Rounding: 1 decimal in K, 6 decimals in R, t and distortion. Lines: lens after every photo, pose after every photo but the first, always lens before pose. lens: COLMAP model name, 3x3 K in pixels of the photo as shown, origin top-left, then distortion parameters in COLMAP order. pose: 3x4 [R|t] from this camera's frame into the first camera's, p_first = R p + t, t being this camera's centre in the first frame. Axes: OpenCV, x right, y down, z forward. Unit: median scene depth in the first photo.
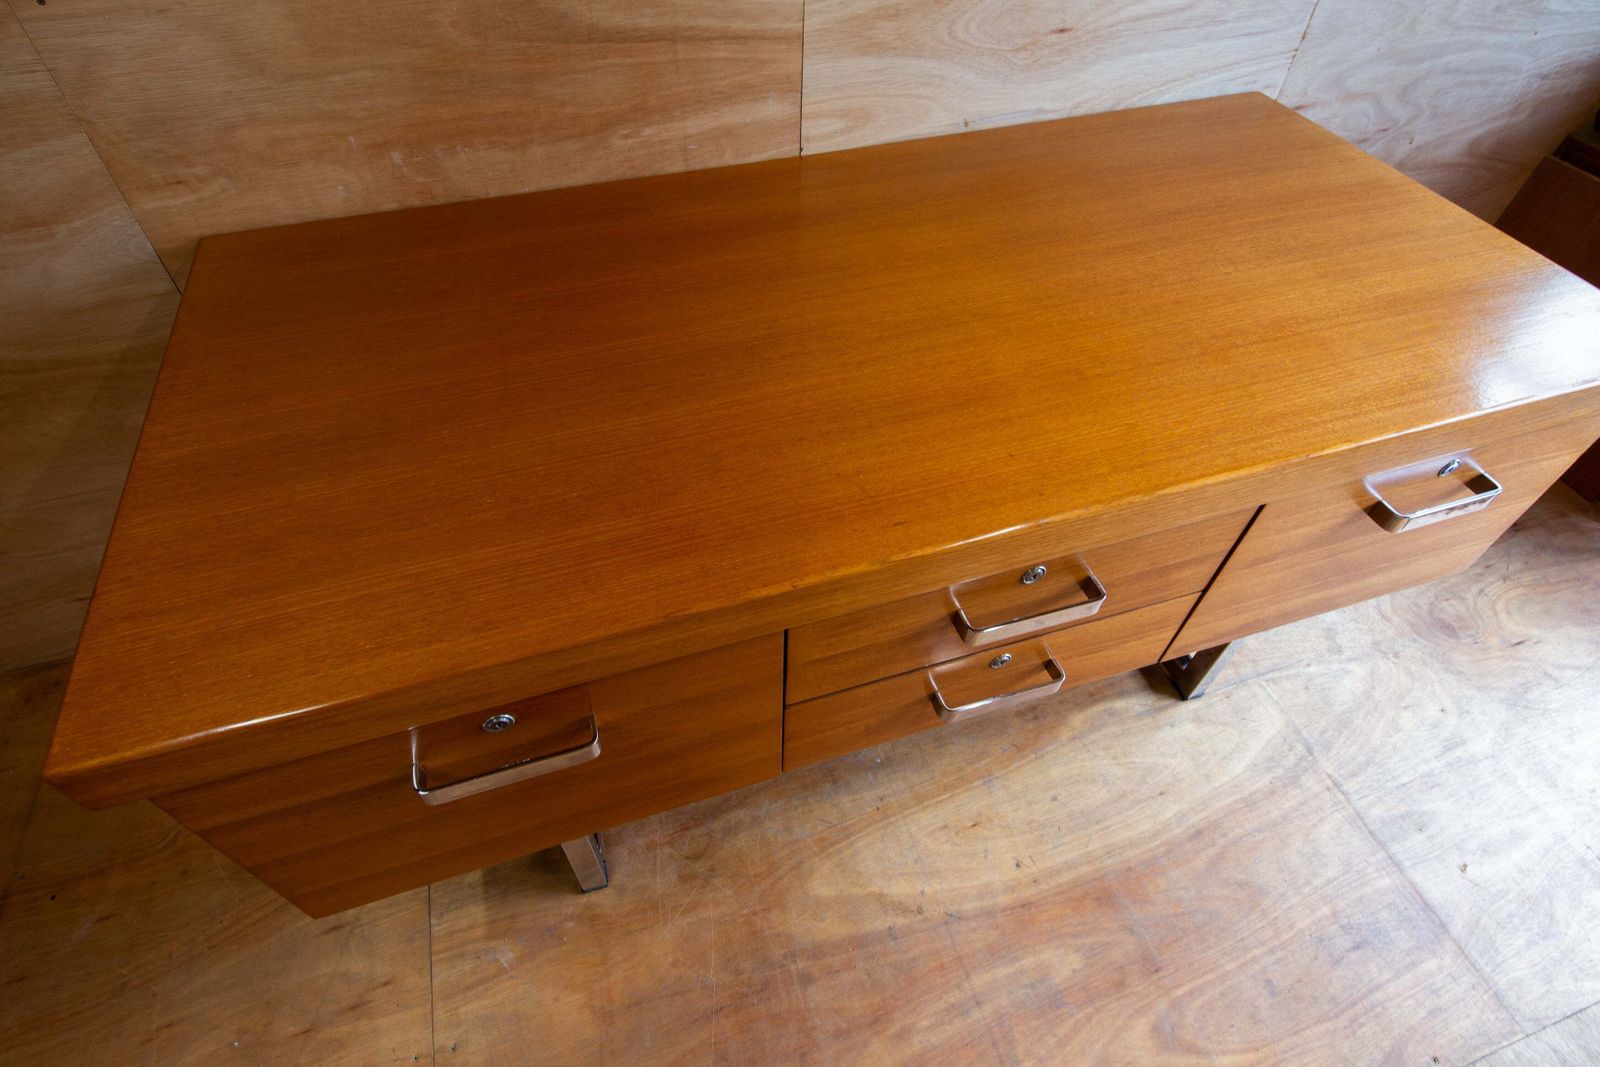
lens RADIAL K [[814.8, 0, 774.5], [0, 814.8, 495.3], [0, 0, 1]] dist [0.022938, -0.022179]
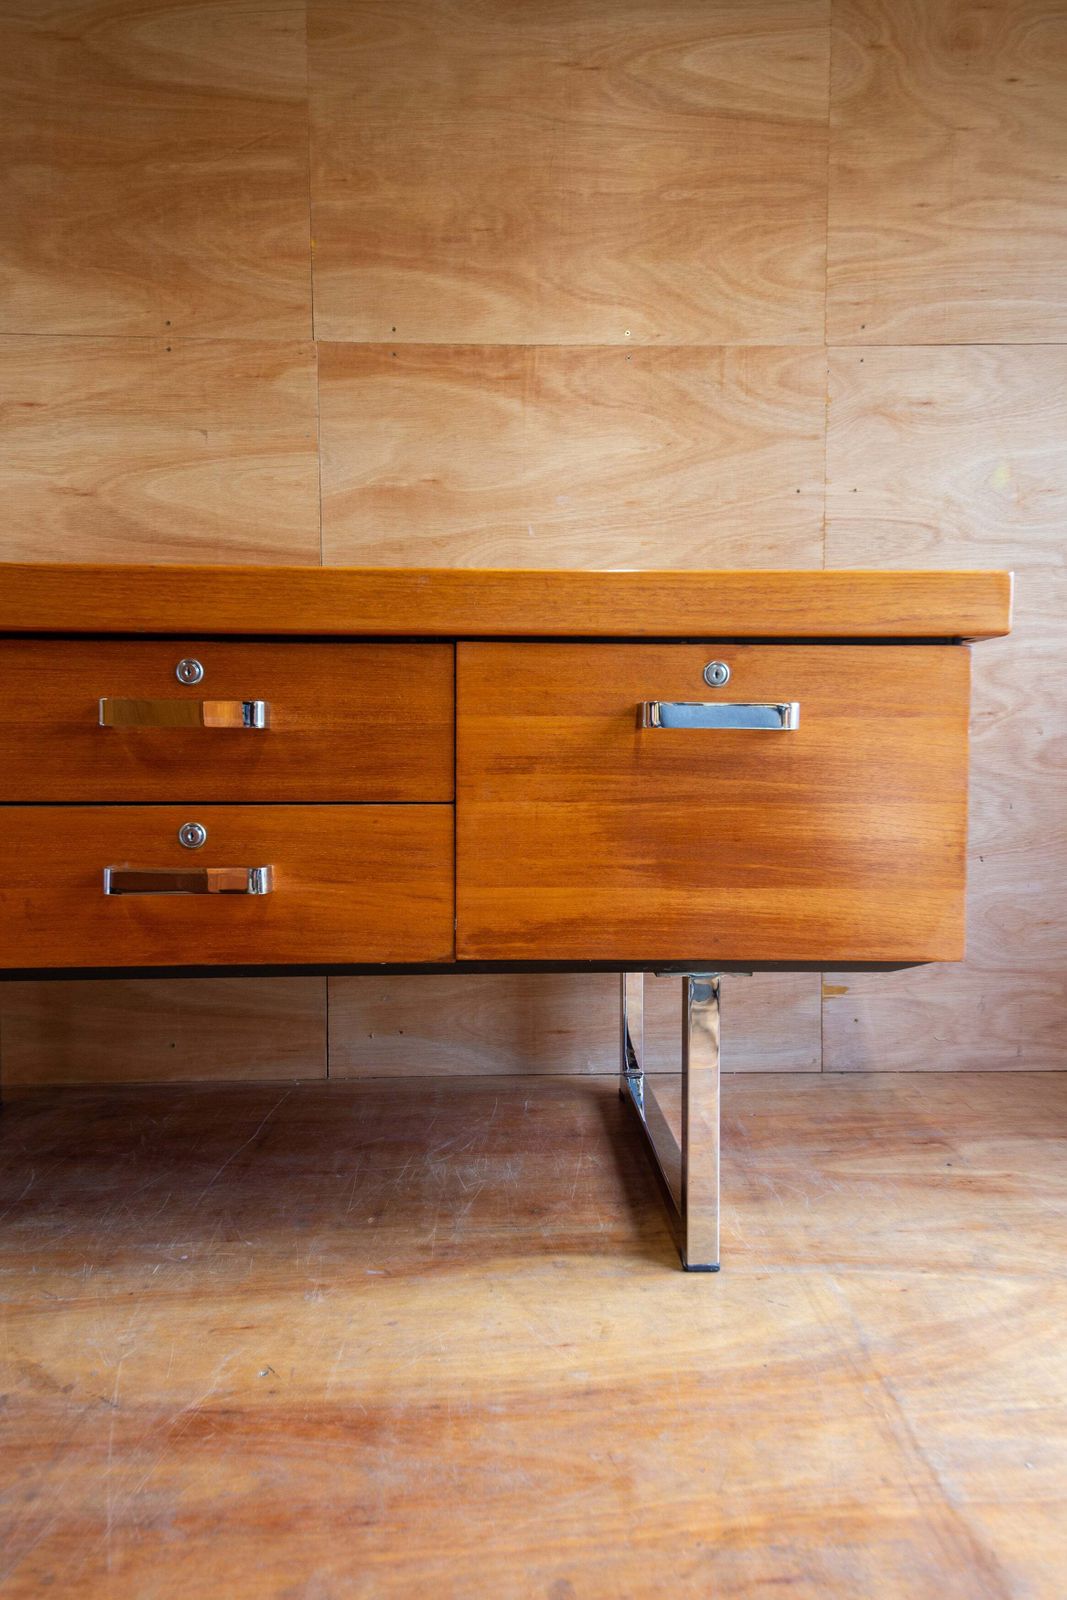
lens RADIAL K [[998.8, 0, 536.9], [0, 998.8, 800.3], [0, 0, 1]] dist [0.072448, -0.049891]
pose [[0.963669, 0.004364, -0.267065, 0.724567], [-0.191909, 0.706757, -0.680930, 0.660346], [0.185779, 0.707443, 0.681917, 0.246117]]
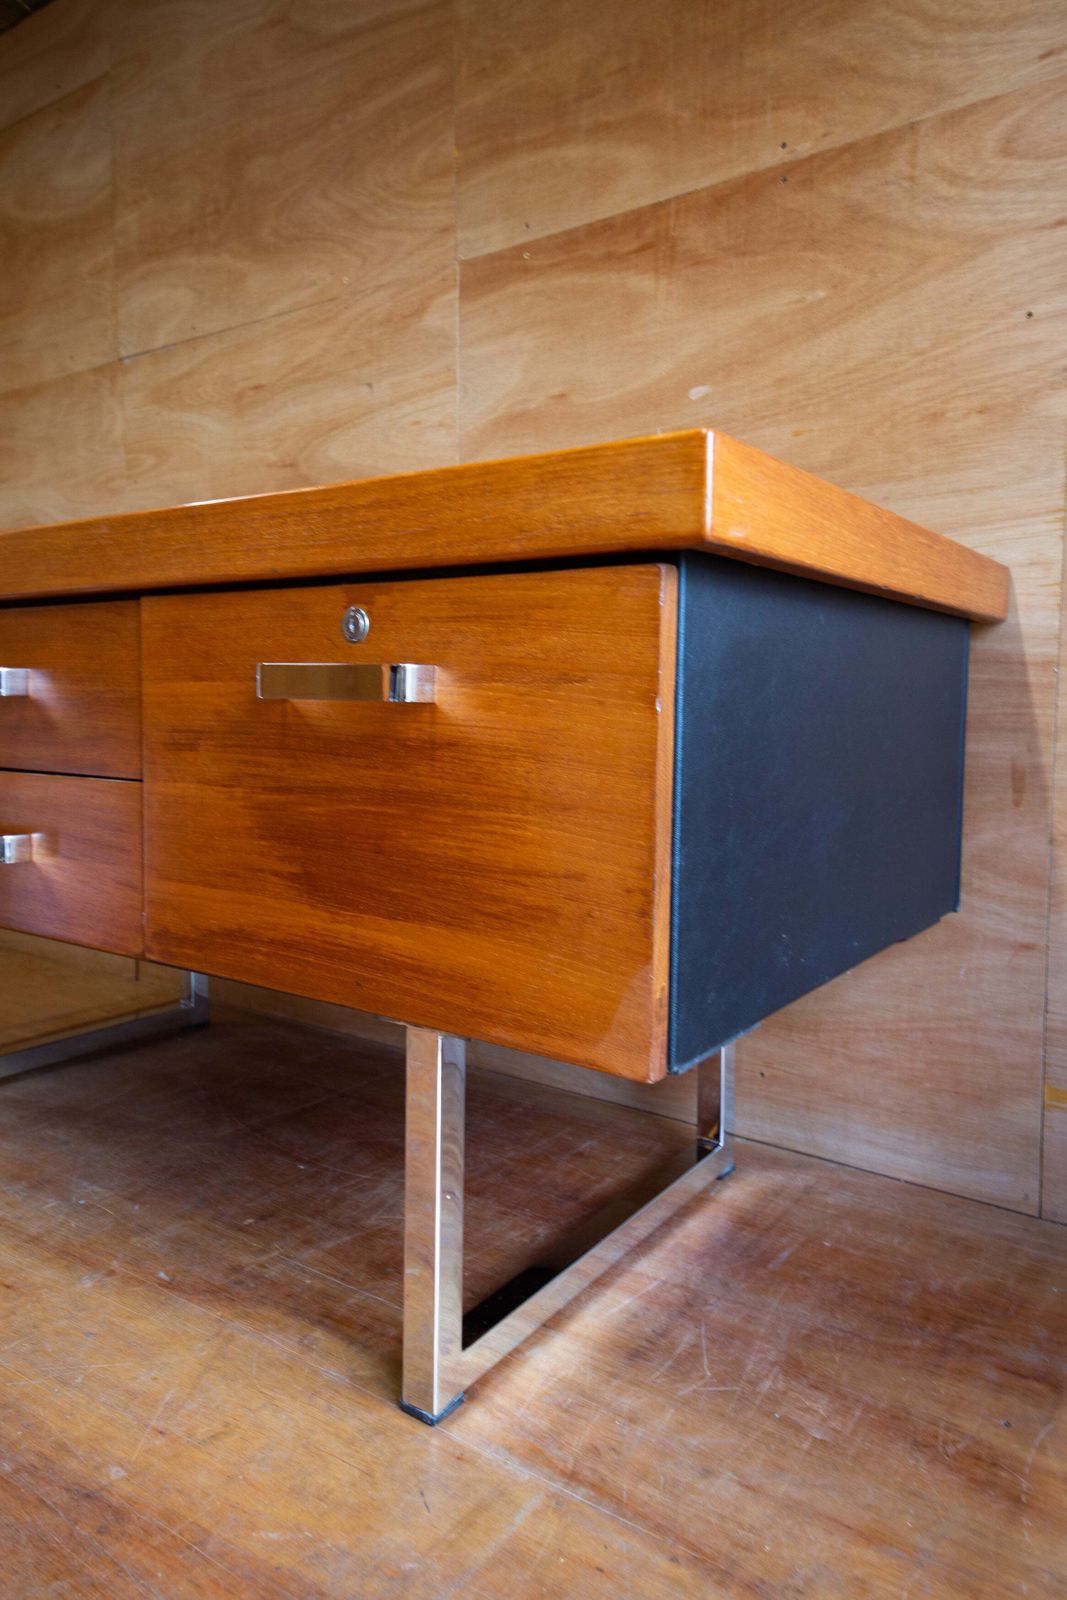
lens RADIAL K [[1056.2, 0, 552.1], [0, 1056.2, 779.0], [0, 0, 1]] dist [0.078719, -0.054014]
pose [[0.611131, 0.056369, -0.789520, 1.248070], [-0.586274, 0.702382, -0.403660, 0.237754], [0.531791, 0.709564, 0.462295, 0.607478]]
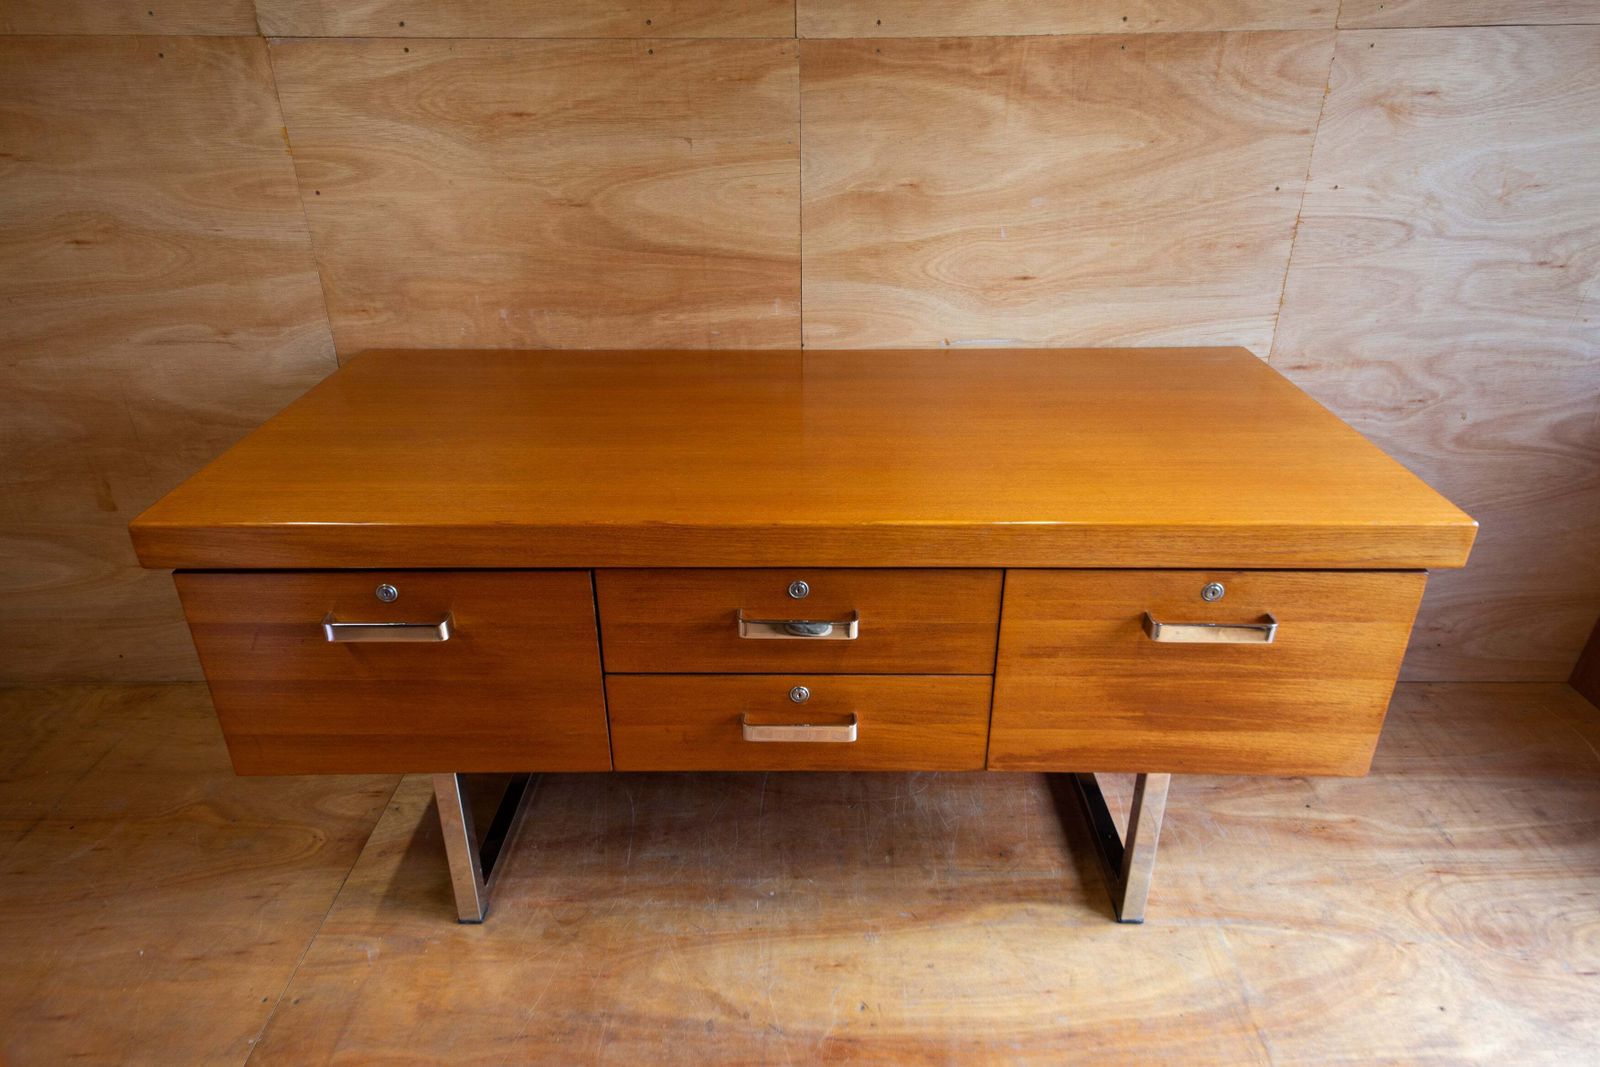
lens RADIAL K [[1028.8, 0, 802.2], [0, 1028.8, 537.2], [0, 0, 1]] dist [0.076686, -0.050688]
pose [[0.951870, 0.127841, -0.278567, 0.527847], [-0.218655, 0.920132, -0.324879, 0.377153], [0.214786, 0.370153, 0.903800, -0.340130]]
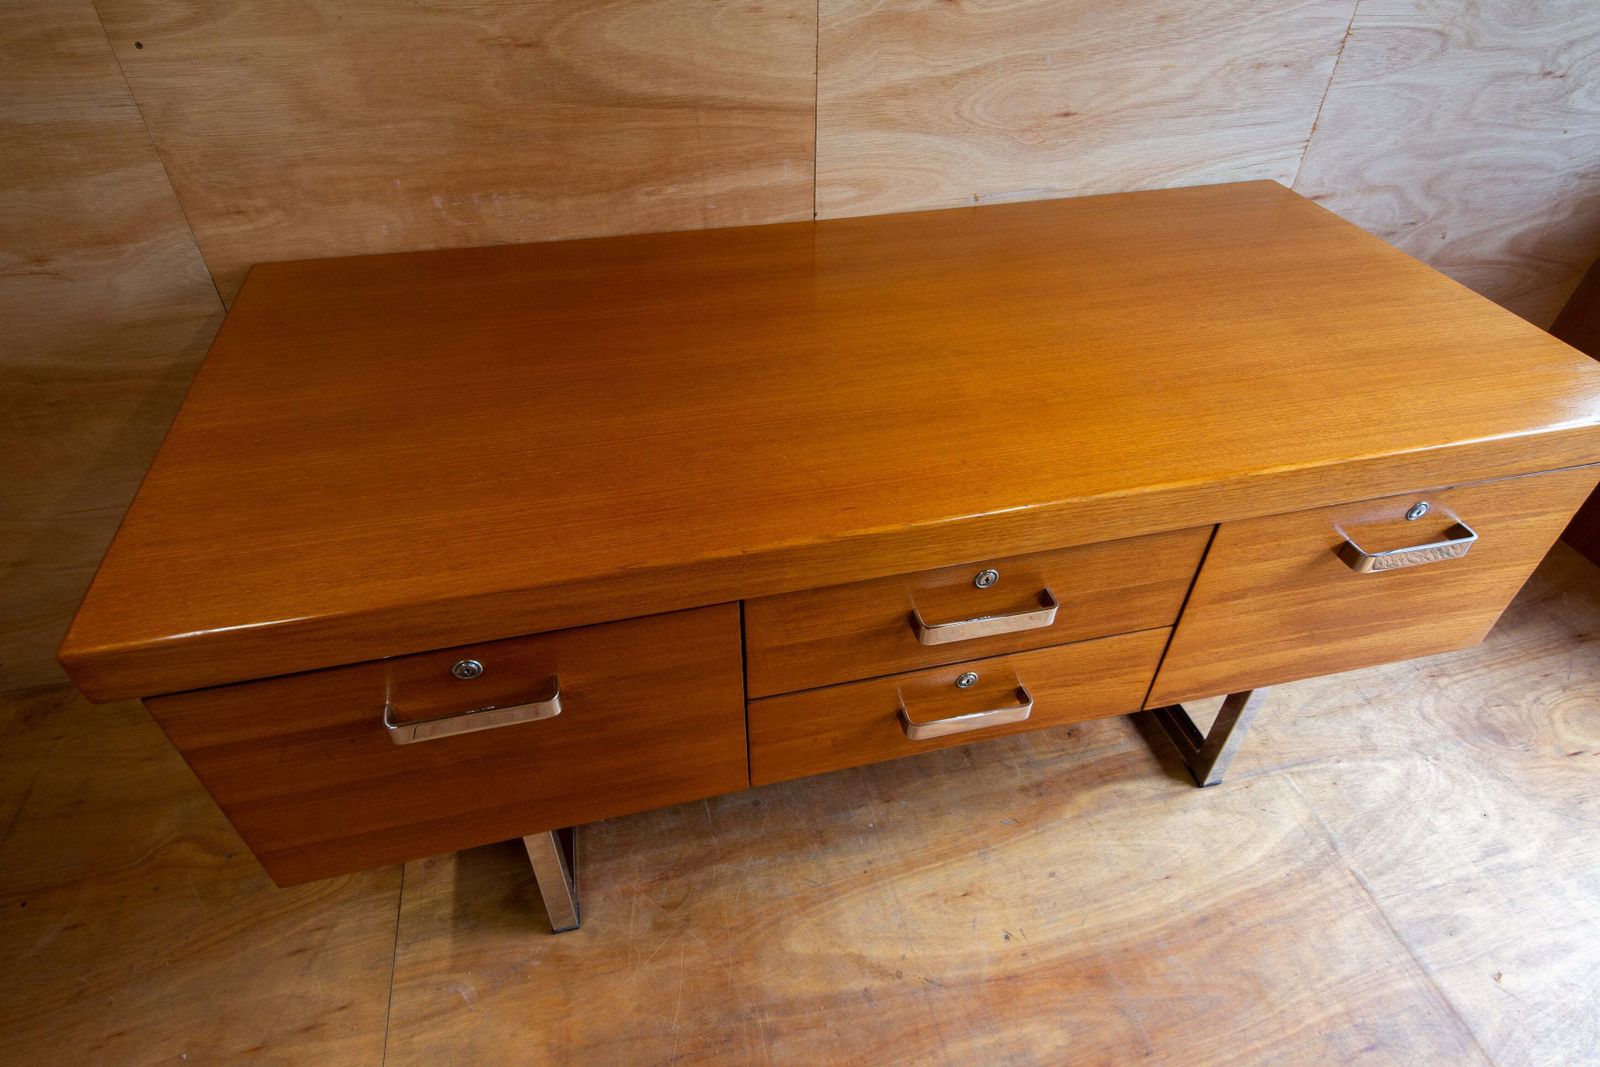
lens RADIAL K [[895.1, 0, 801.0], [0, 895.1, 535.7], [0, 0, 1]] dist [0.045606, -0.033235]
pose [[0.997826, 0.046695, -0.046516, 0.090331], [-0.051873, 0.991757, -0.117164, 0.131414], [0.040662, 0.119322, 0.992023, -0.112396]]
